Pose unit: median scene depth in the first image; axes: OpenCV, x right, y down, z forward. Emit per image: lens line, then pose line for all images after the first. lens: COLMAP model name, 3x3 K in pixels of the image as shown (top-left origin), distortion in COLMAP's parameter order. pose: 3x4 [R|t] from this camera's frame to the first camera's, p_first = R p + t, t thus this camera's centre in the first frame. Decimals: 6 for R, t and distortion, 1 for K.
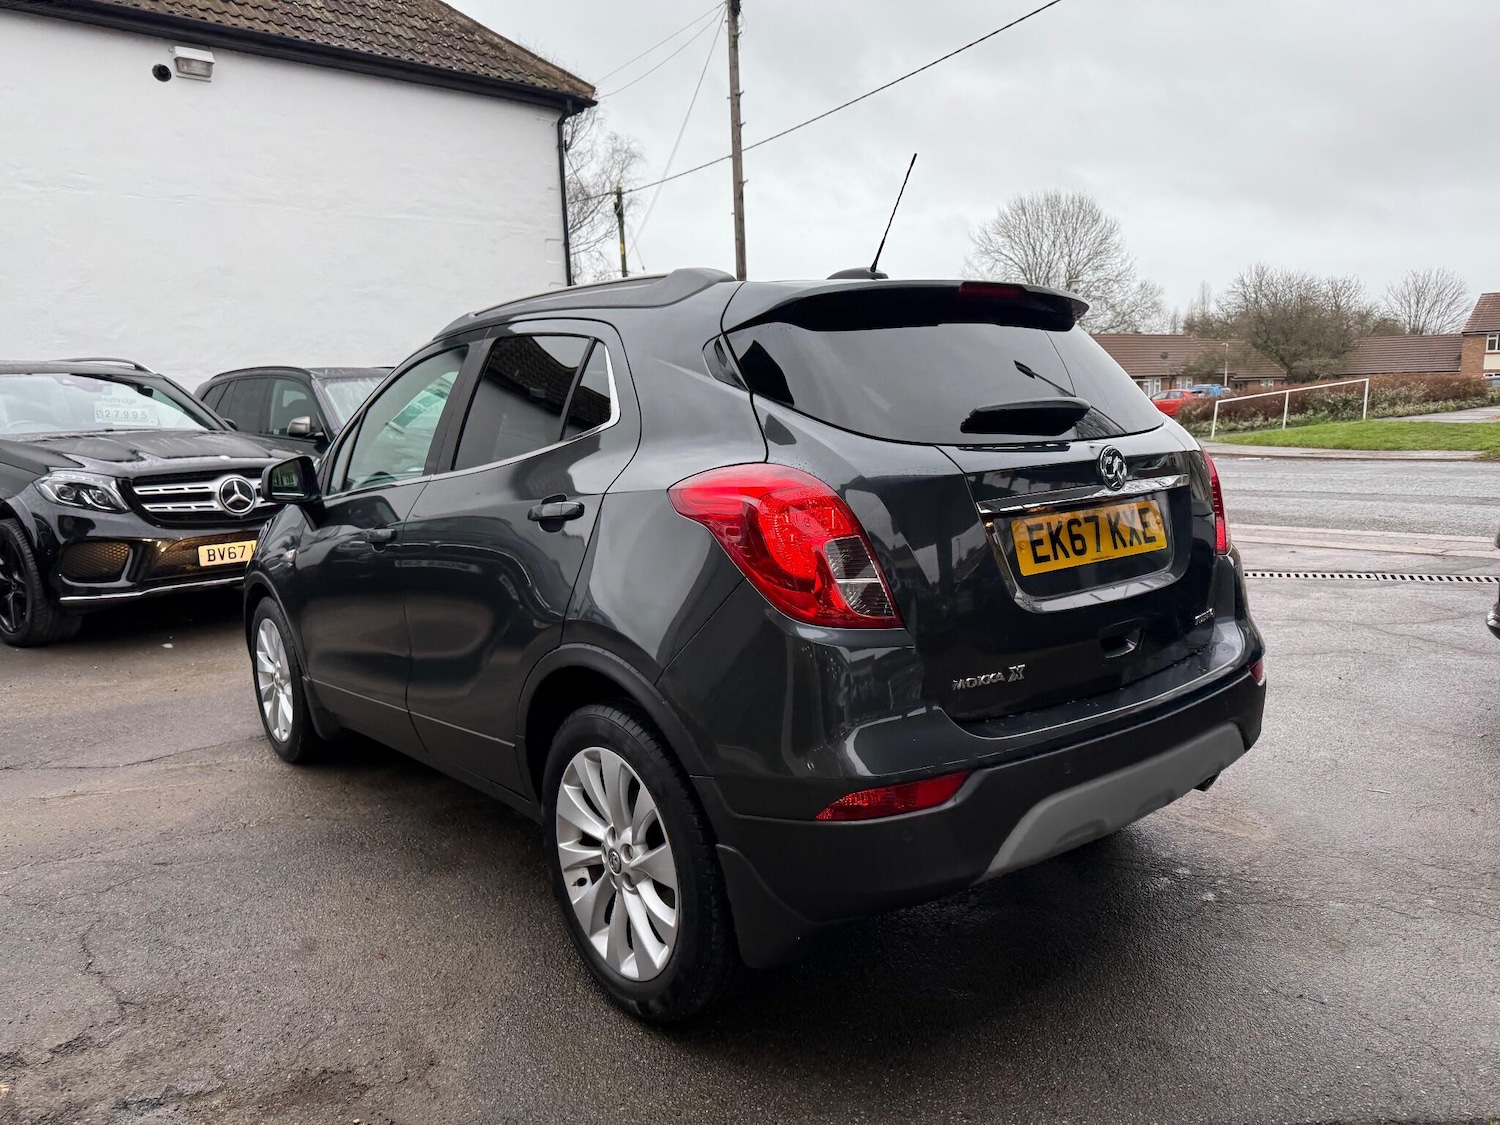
lens RADIAL K [[1107.8, 0, 750.0], [0, 1107.8, 562.5], [0, 0, 1]] dist [-0.002642, -0.006873]
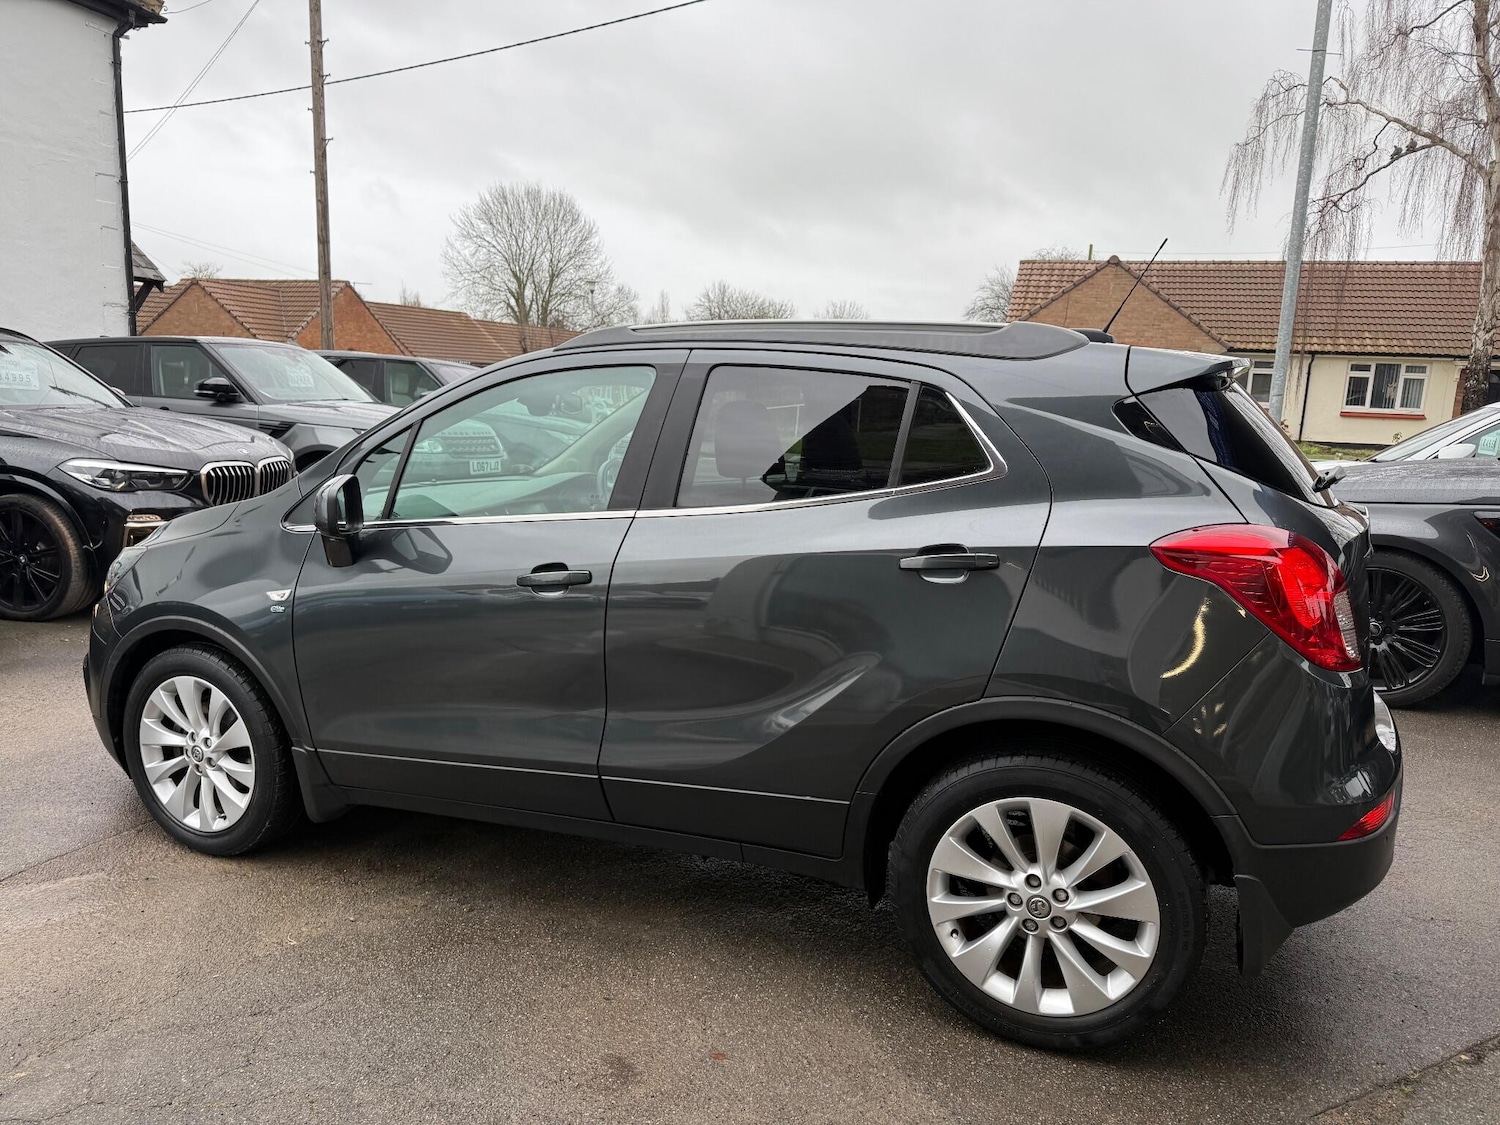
lens RADIAL K [[1053.9, 0, 750.0], [0, 1053.9, 562.5], [0, 0, 1]] dist [0.055712, -0.066441]
pose [[0.858070, -0.034207, 0.512392, -0.186684], [0.020454, 0.999264, 0.032457, -0.018759], [-0.513125, -0.017370, 0.858138, 0.066580]]
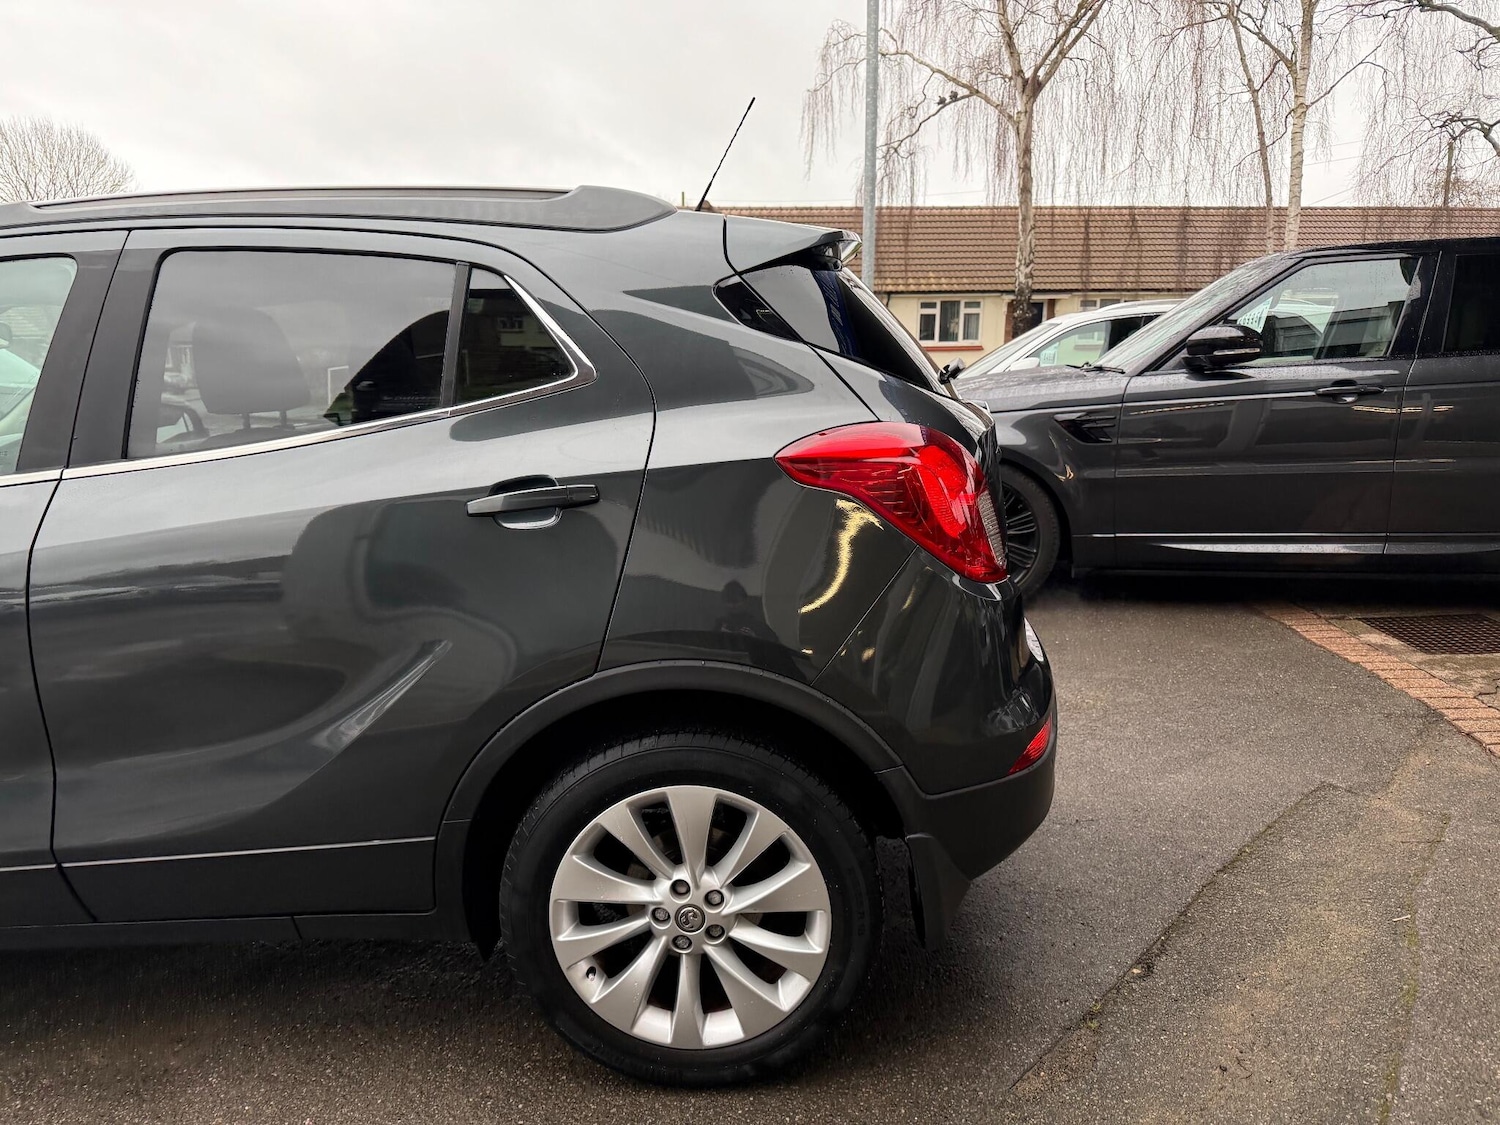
lens RADIAL K [[1053.9, 0, 750.0], [0, 1053.9, 562.5], [0, 0, 1]] dist [0.055712, -0.066441]
pose [[0.629355, -0.140352, 0.764339, -0.145408], [0.107526, 0.989822, 0.093220, -0.012932], [-0.769643, 0.023518, 0.638041, 0.101810]]
